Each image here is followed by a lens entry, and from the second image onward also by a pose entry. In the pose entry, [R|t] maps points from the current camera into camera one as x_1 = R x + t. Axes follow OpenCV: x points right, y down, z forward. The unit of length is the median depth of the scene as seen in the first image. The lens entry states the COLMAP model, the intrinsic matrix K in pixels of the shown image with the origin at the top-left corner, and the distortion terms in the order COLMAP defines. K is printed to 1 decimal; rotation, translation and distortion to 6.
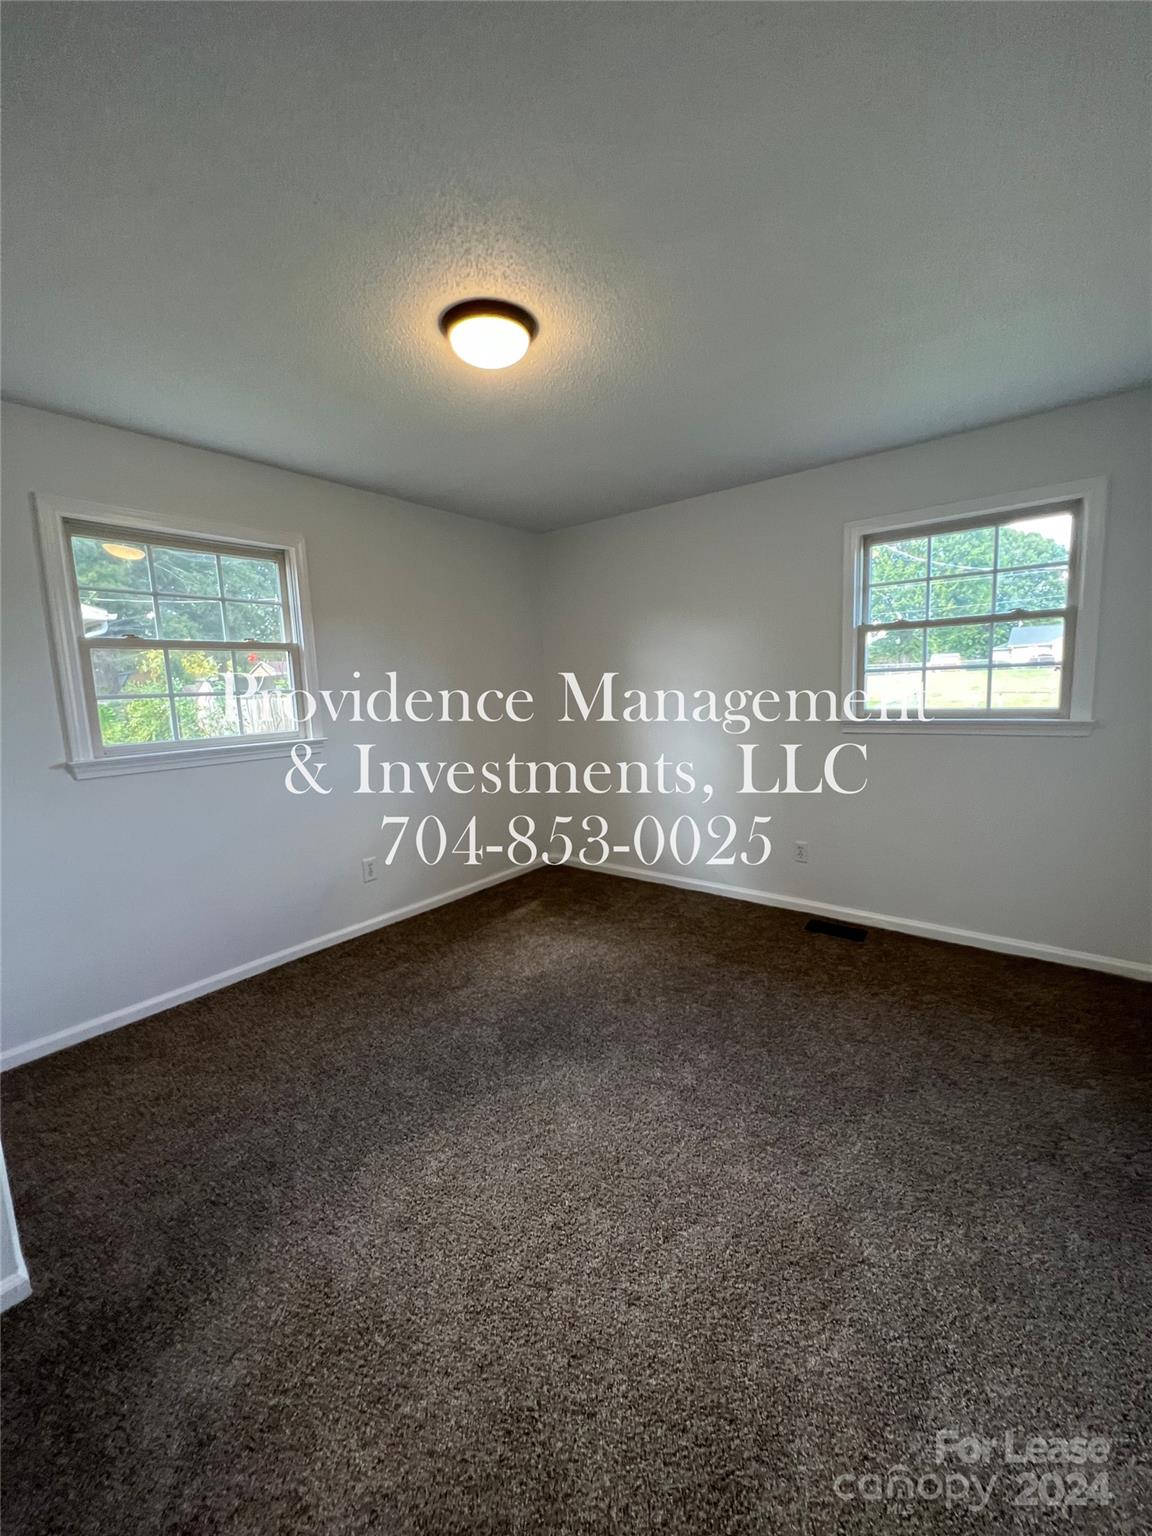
lens RADIAL K [[612.0, 0, 571.4], [0, 612.0, 778.5], [0, 0, 1]] dist [0.004038, 0.000190]
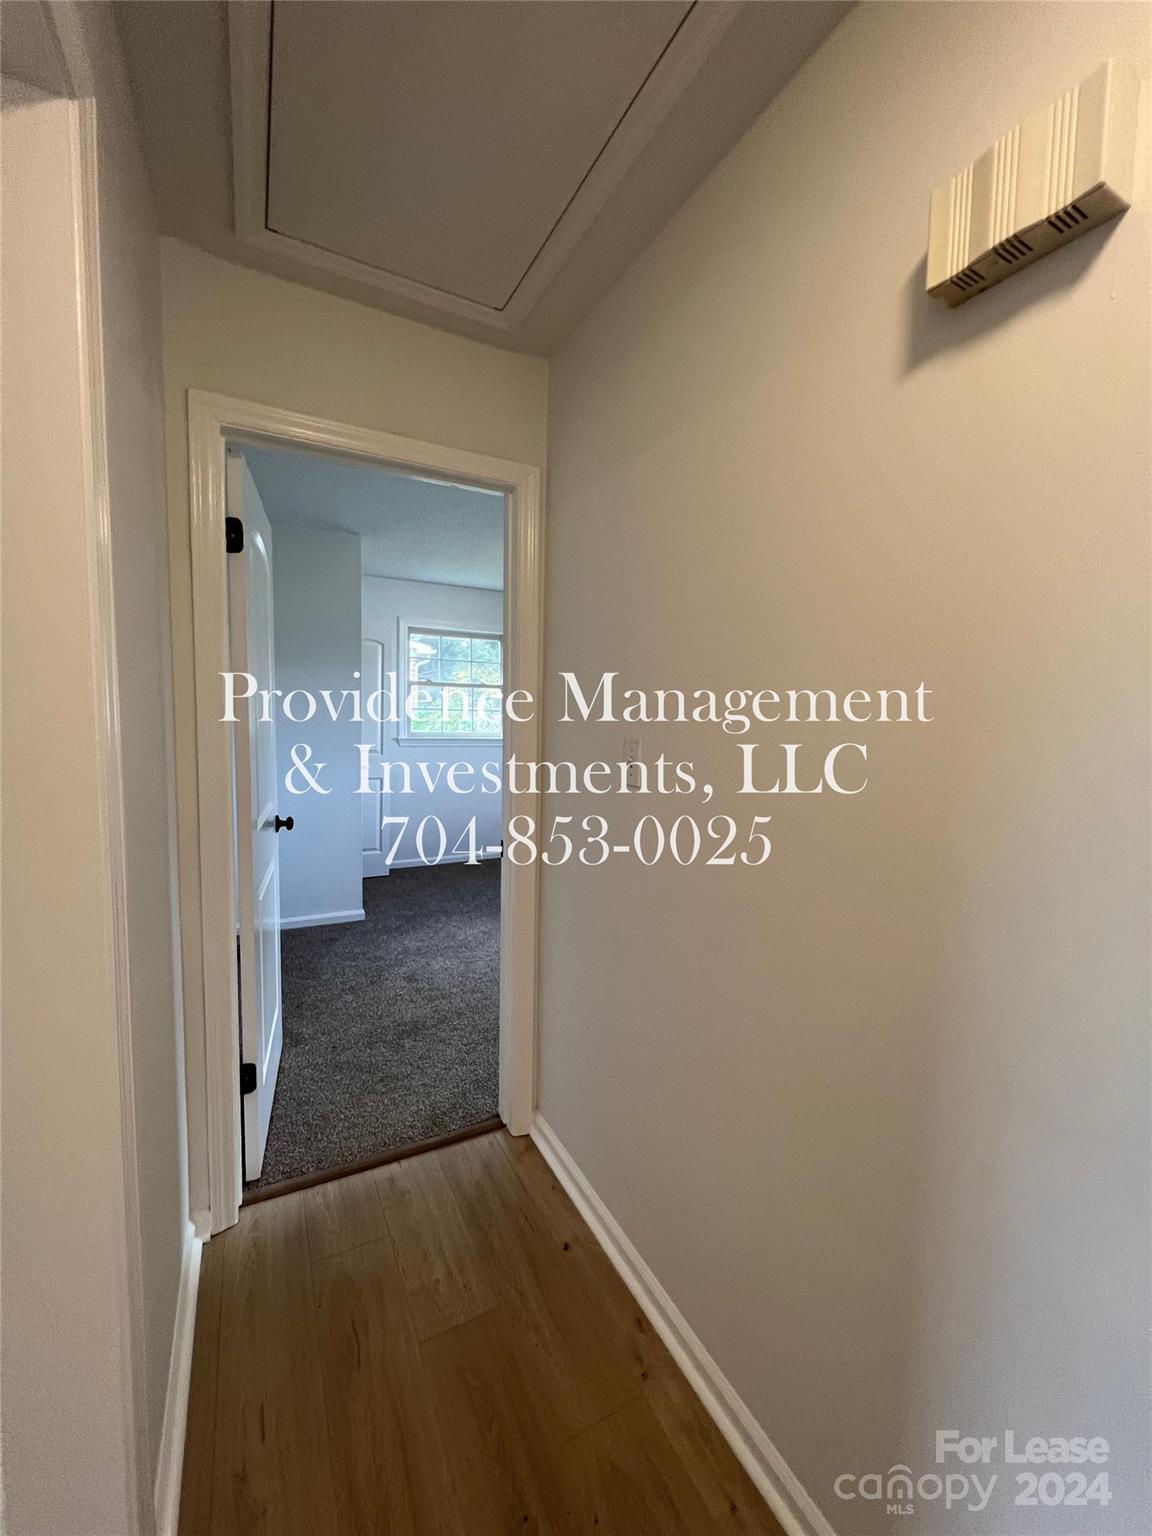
lens RADIAL K [[612.0, 0, 575.2], [0, 612.0, 762.9], [0, 0, 1]] dist [0.004038, 0.000190]
pose [[0.914091, 0.083137, -0.396895, 0.600921], [-0.105180, 0.993870, -0.034056, 0.068816], [0.391631, 0.072875, 0.917232, -0.707937]]
